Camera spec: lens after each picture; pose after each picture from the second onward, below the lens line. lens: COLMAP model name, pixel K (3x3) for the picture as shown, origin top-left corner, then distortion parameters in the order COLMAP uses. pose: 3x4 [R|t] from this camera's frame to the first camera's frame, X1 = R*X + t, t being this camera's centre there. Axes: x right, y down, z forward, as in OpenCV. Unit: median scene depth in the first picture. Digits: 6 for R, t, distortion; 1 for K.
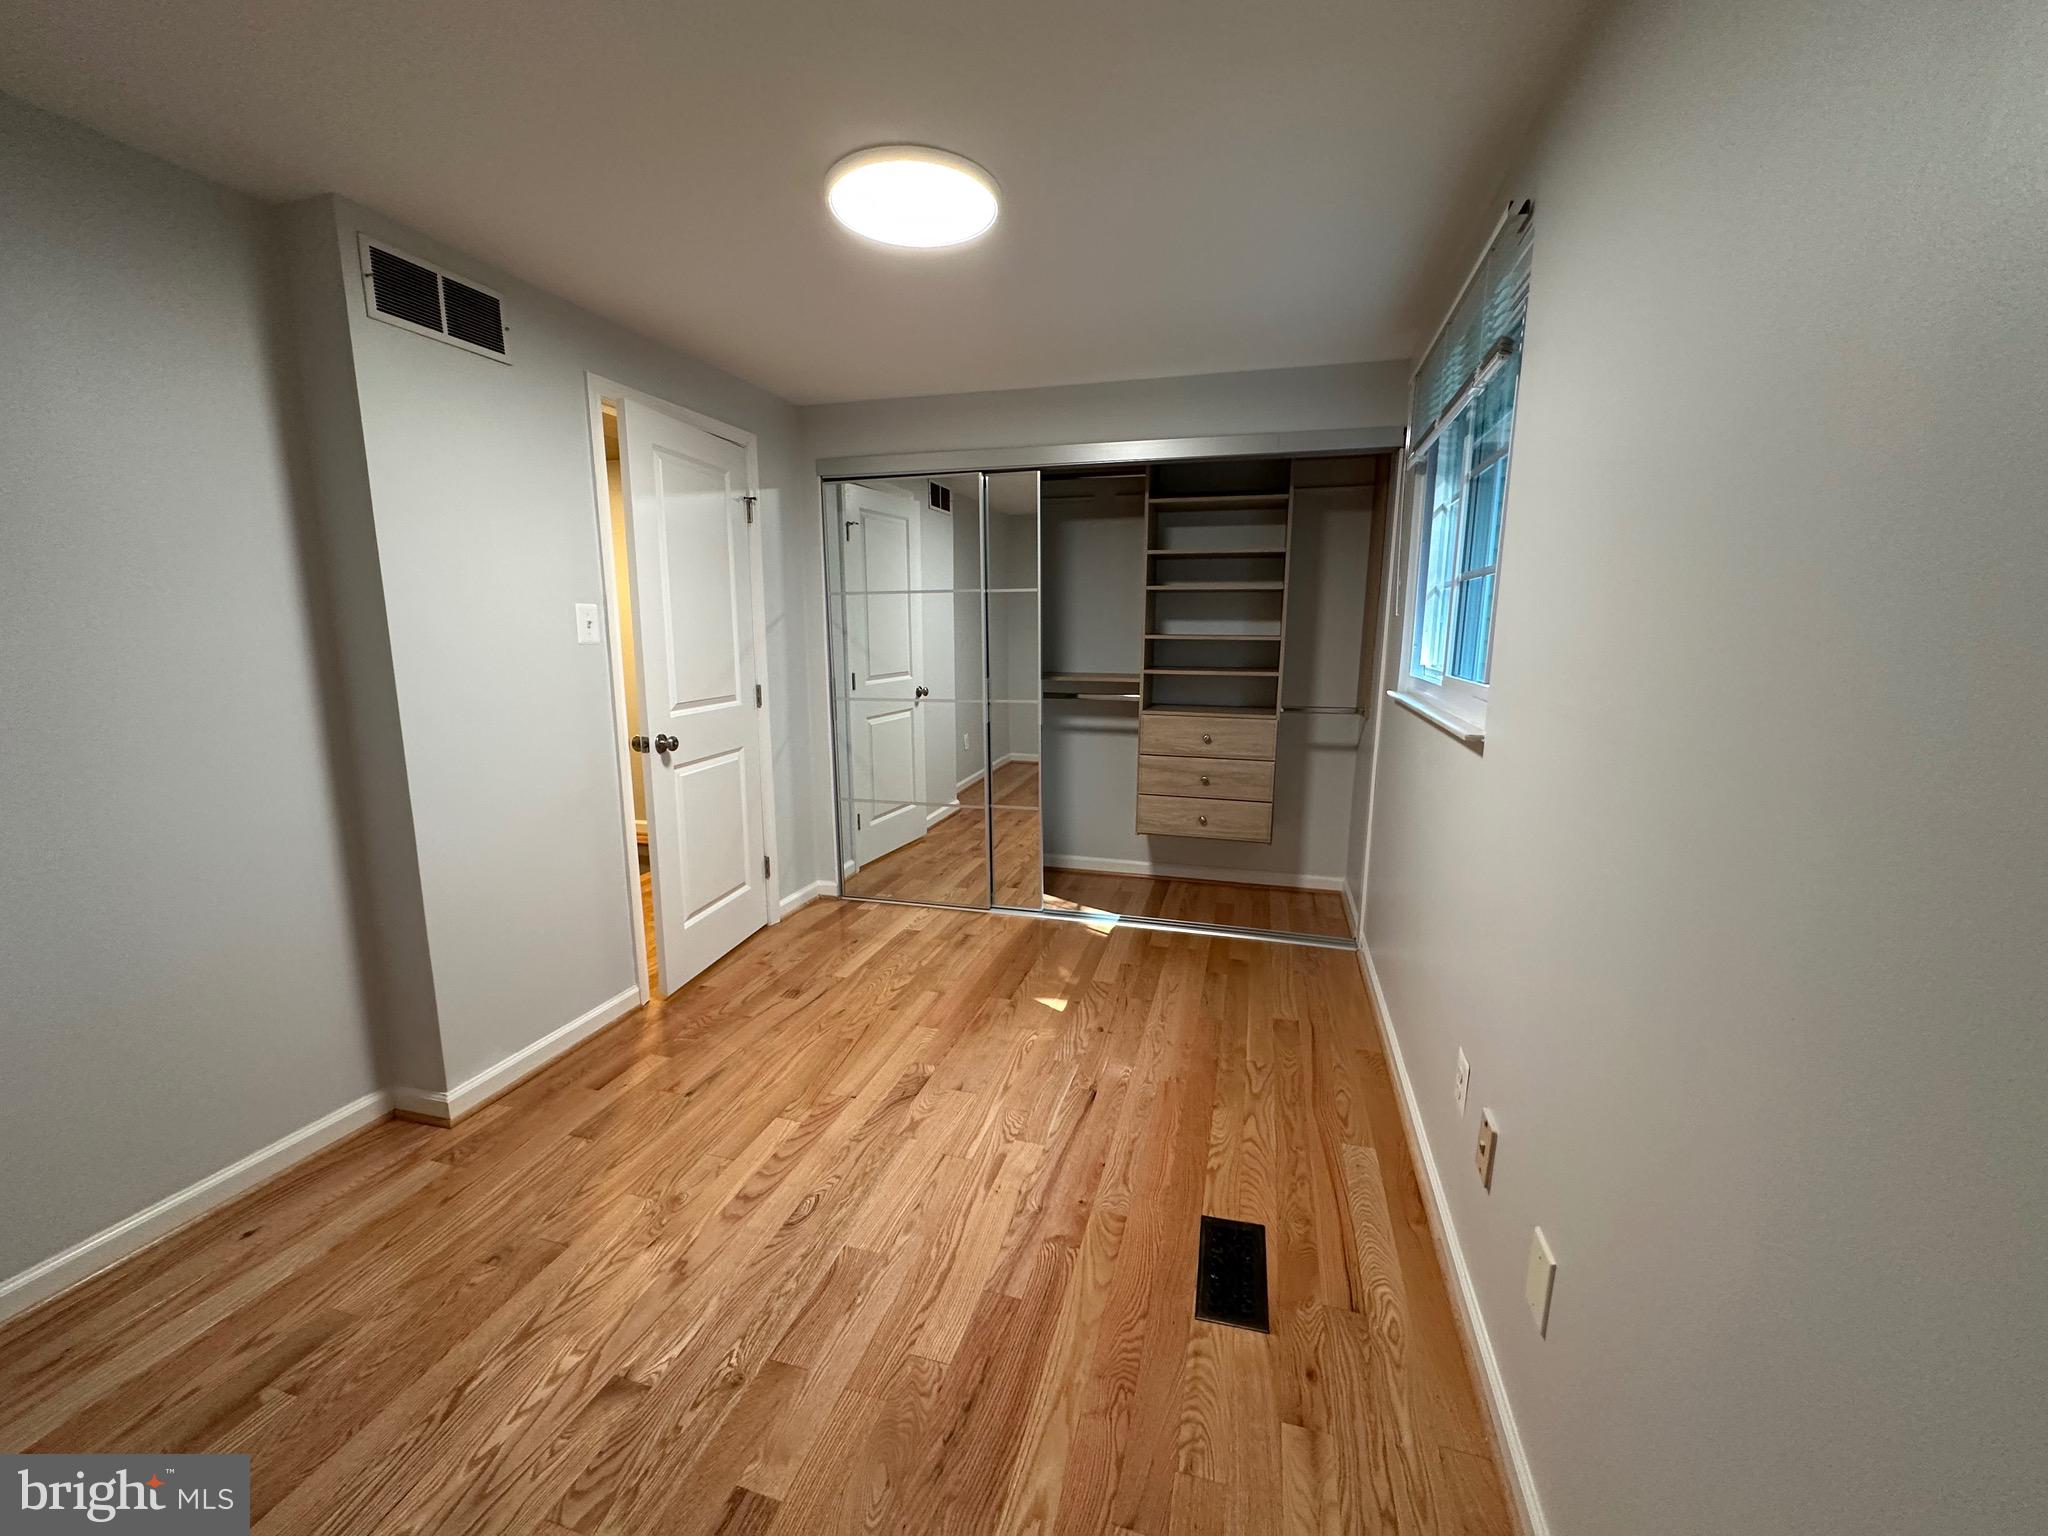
lens RADIAL K [[817.3, 0, 1021.6], [0, 817.3, 766.9], [0, 0, 1]] dist [-0.002004, -0.000019]
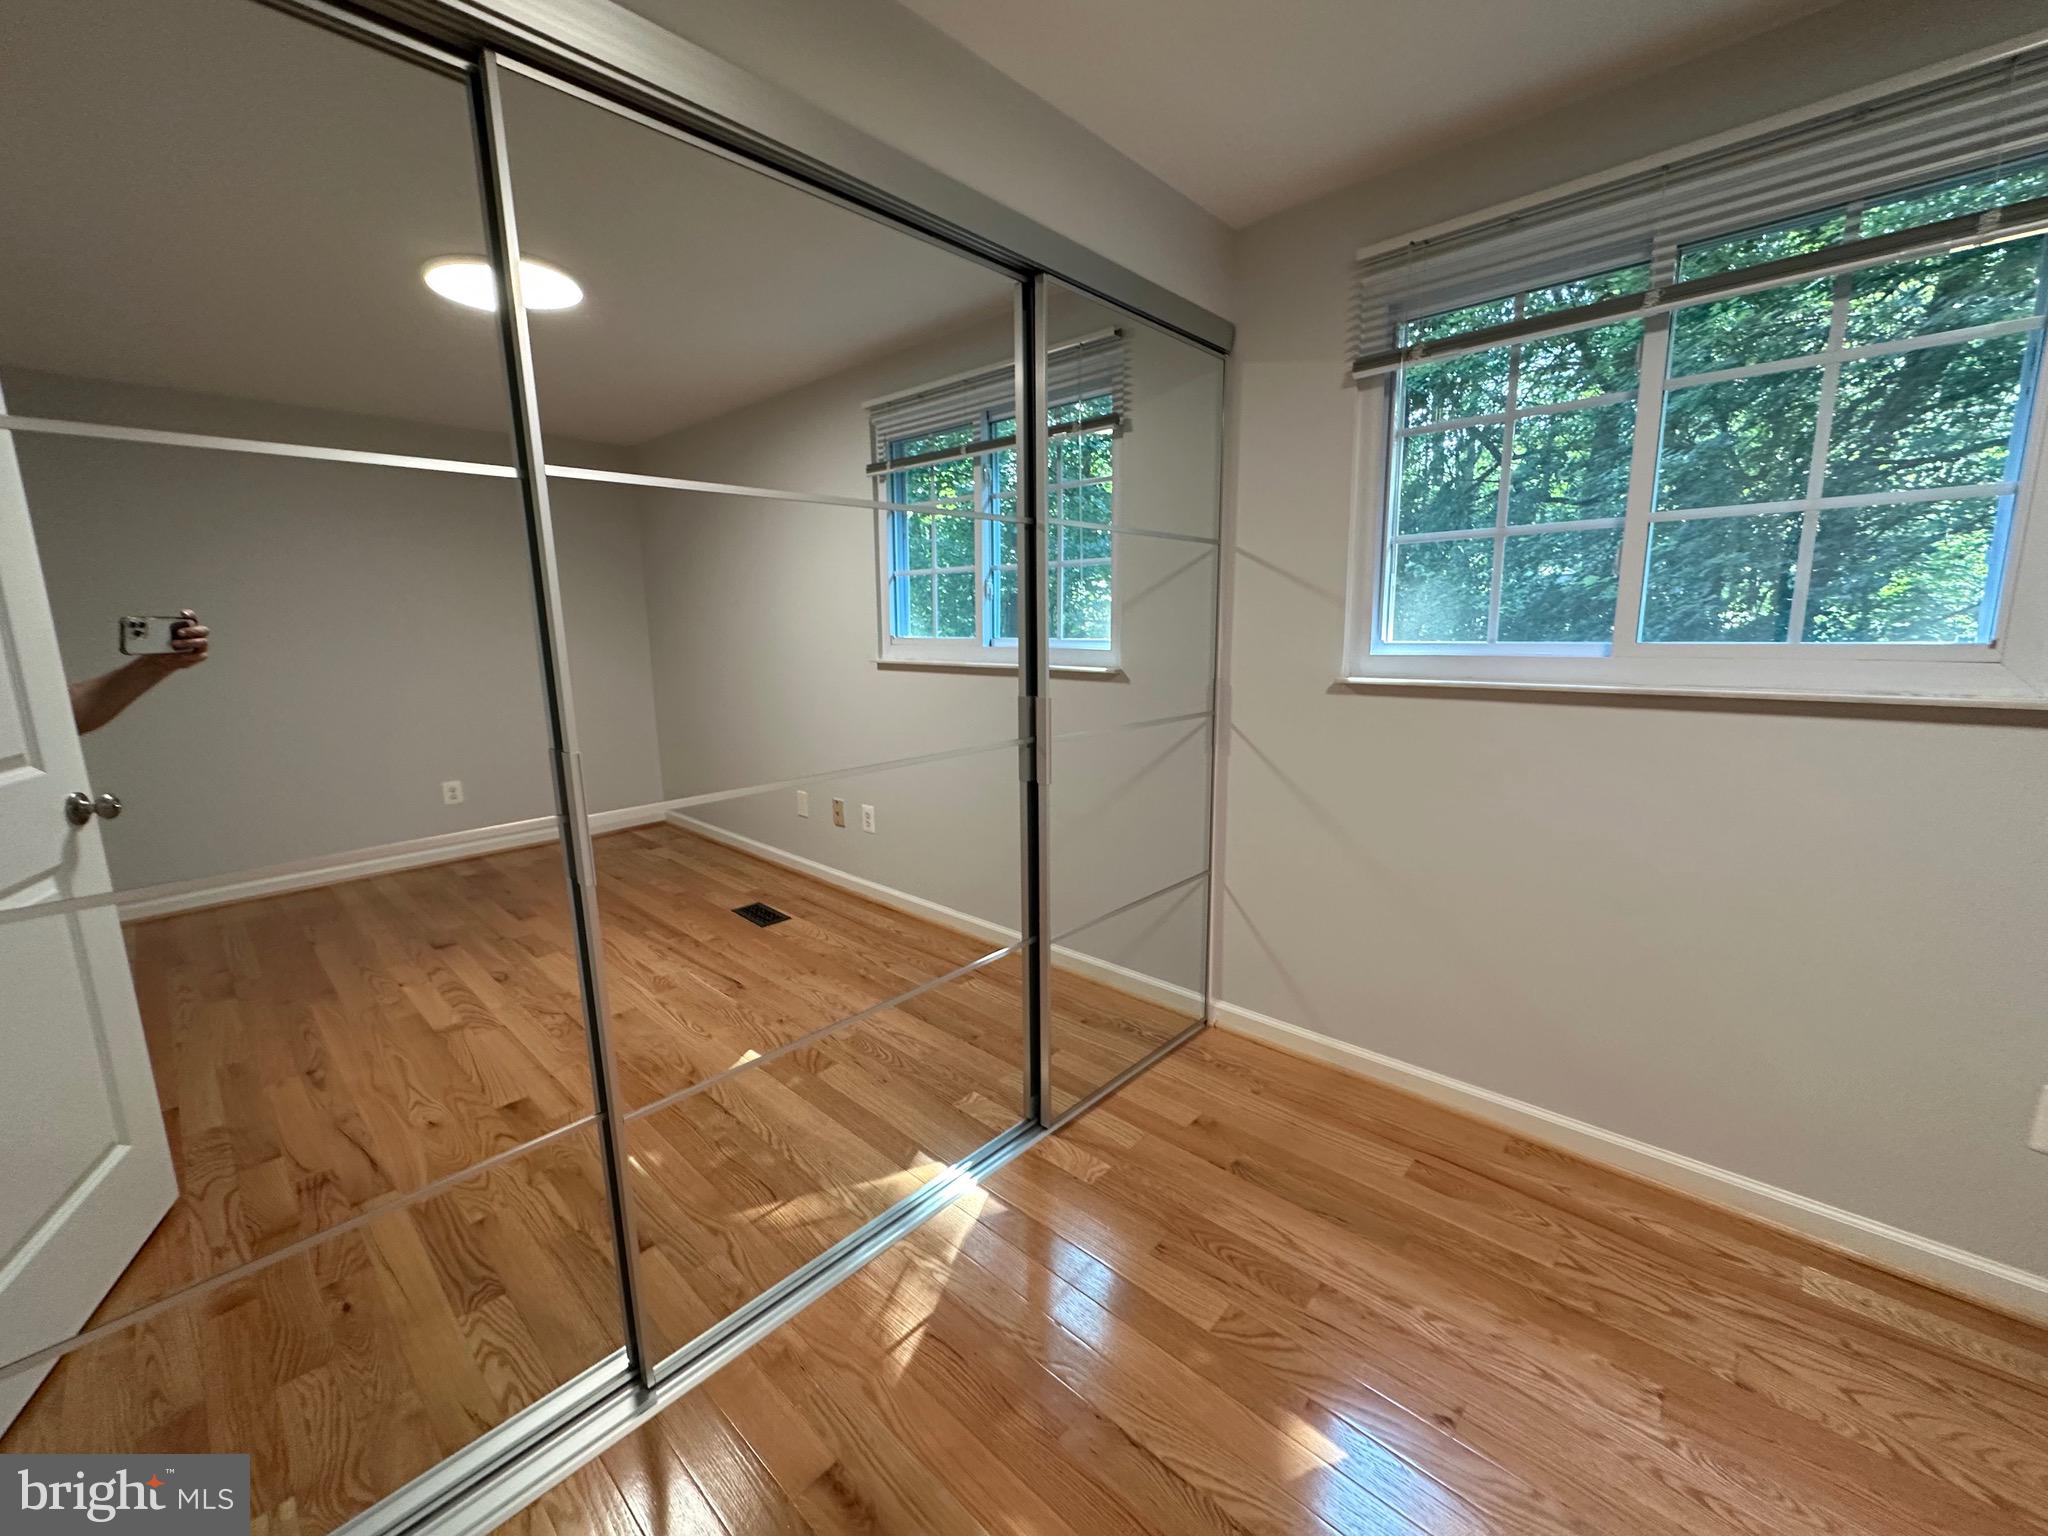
lens RADIAL K [[817.3, 0, 1021.6], [0, 817.3, 766.9], [0, 0, 1]] dist [-0.002004, -0.000019]
pose [[0.460274, -0.171017, 0.871149, -0.250734], [0.174114, 0.979603, 0.100315, -0.098131], [-0.870535, 0.105507, 0.480662, 0.648351]]
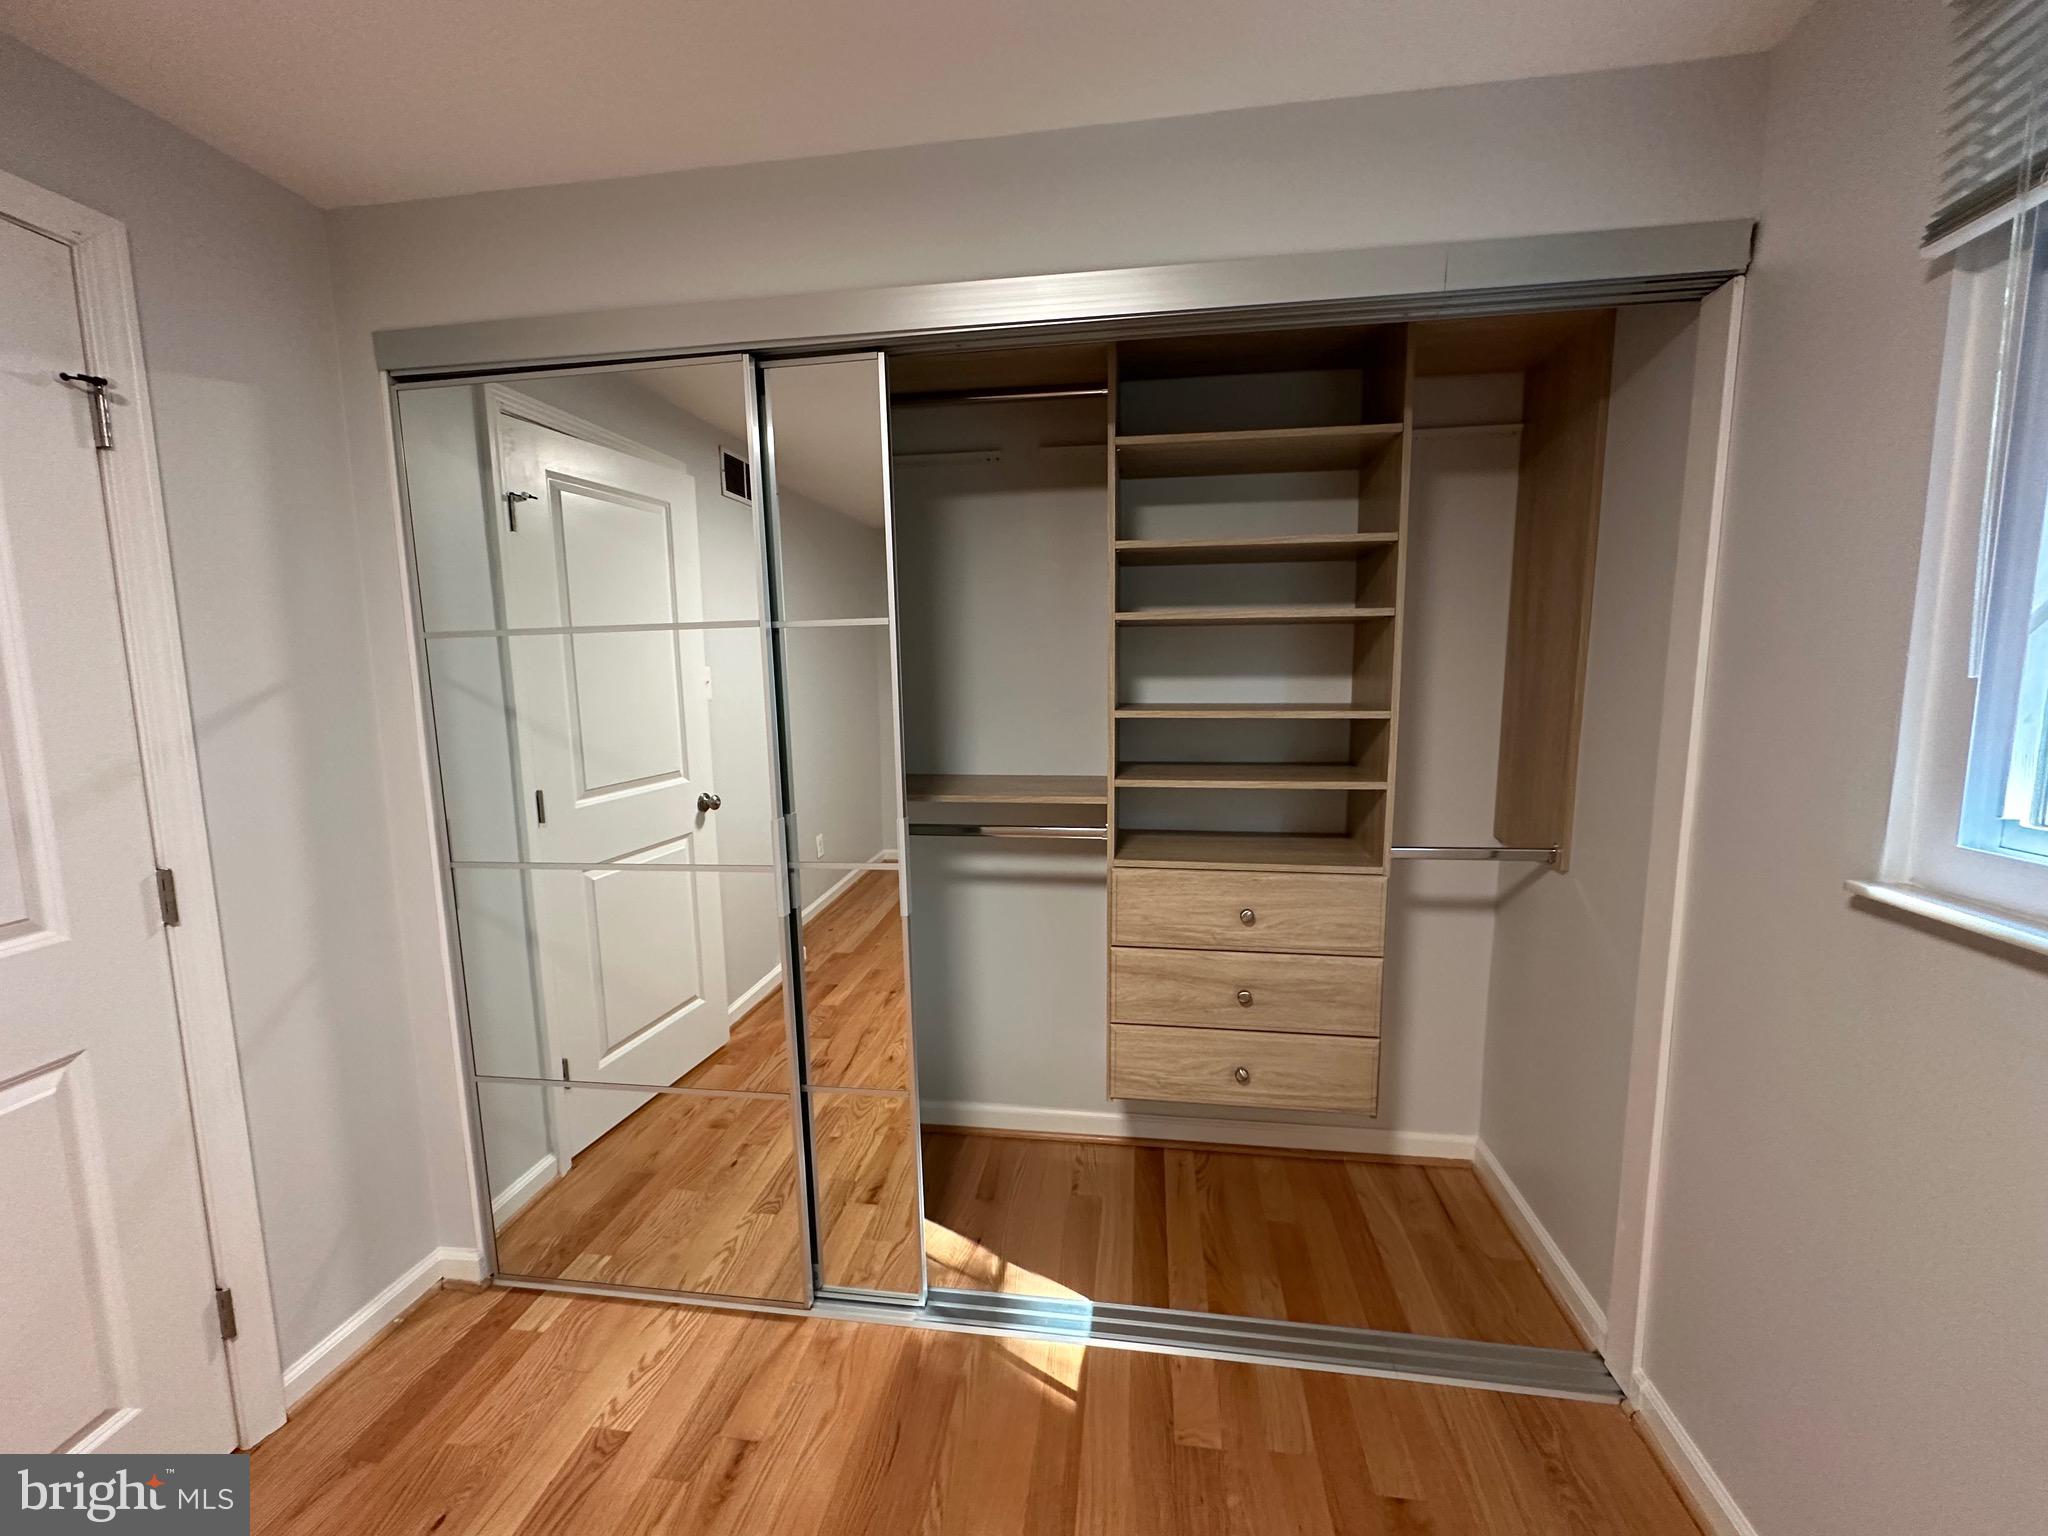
lens RADIAL K [[817.3, 0, 1021.6], [0, 817.3, 766.9], [0, 0, 1]] dist [-0.002004, -0.000019]
pose [[0.990690, -0.032002, 0.132319, 0.027396], [0.038662, 0.998095, -0.048079, -0.103785], [-0.130528, 0.052747, 0.990040, 0.508666]]
